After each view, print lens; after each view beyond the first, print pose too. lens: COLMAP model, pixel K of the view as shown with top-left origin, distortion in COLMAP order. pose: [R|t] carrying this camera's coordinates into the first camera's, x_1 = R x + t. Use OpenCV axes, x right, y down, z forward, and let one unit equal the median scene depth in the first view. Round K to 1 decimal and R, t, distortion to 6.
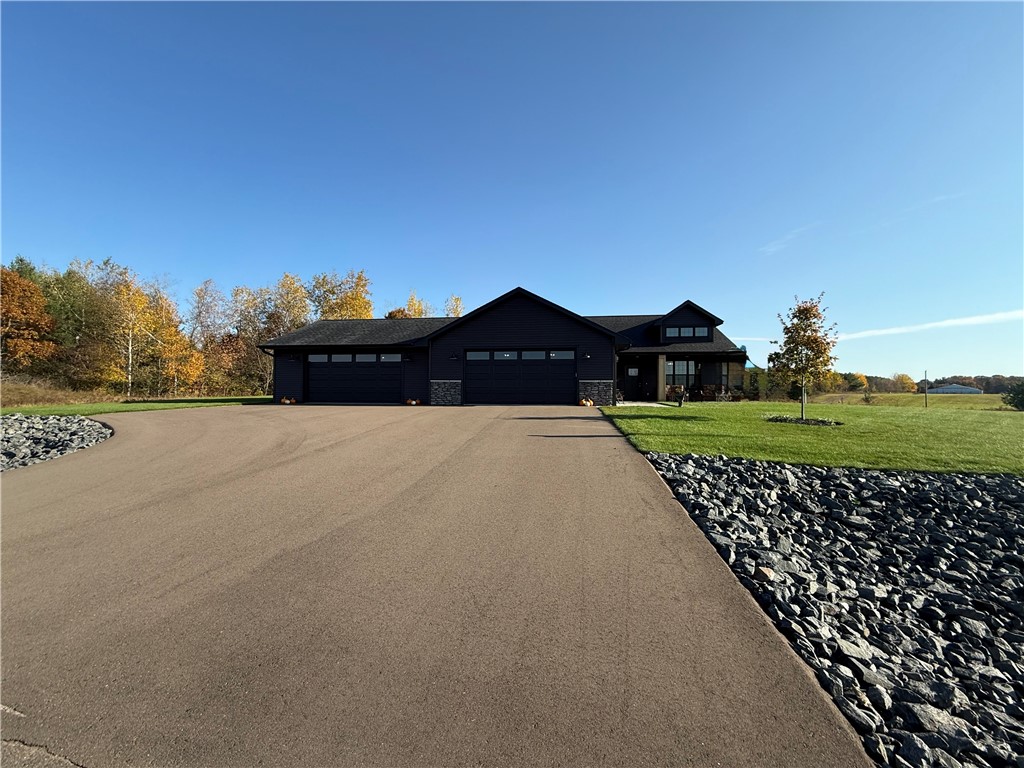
lens RADIAL K [[407.5, 0, 509.6], [0, 407.5, 384.8], [0, 0, 1]] dist [-0.000181, -0.000064]
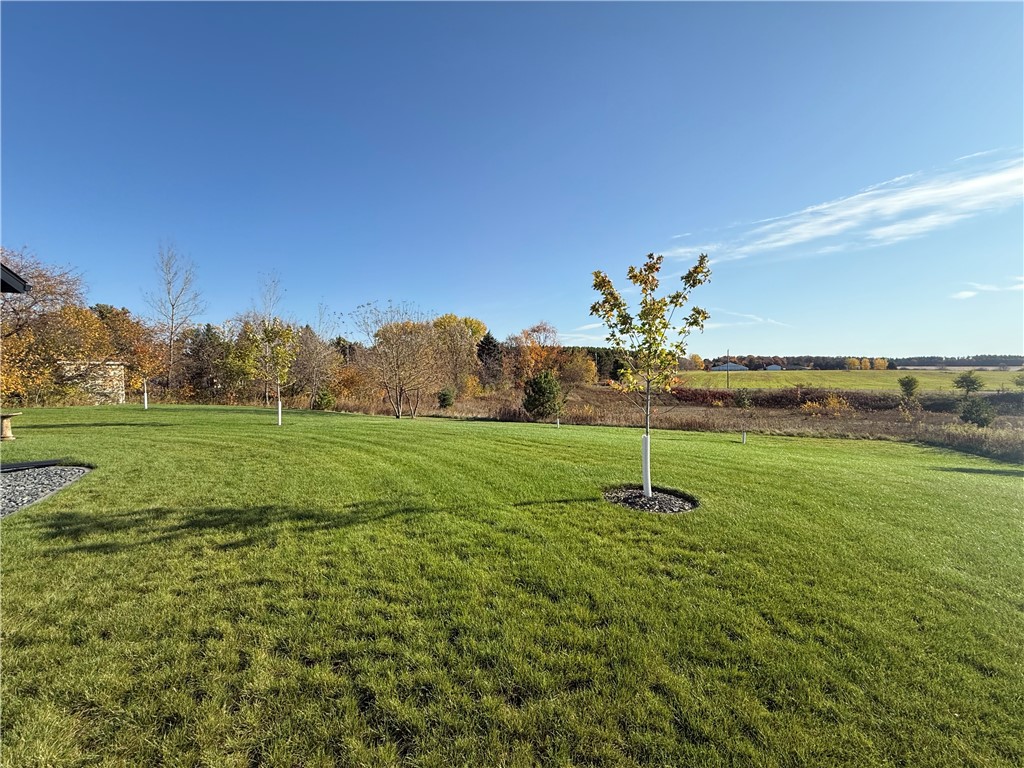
lens RADIAL K [[407.5, 0, 509.2], [0, 407.5, 388.5], [0, 0, 1]] dist [-0.000181, -0.000064]
pose [[0.939816, -0.029582, 0.340398, 0.957175], [0.010855, 0.998327, 0.056790, -0.008871], [-0.341508, -0.049677, 0.938565, 1.383032]]
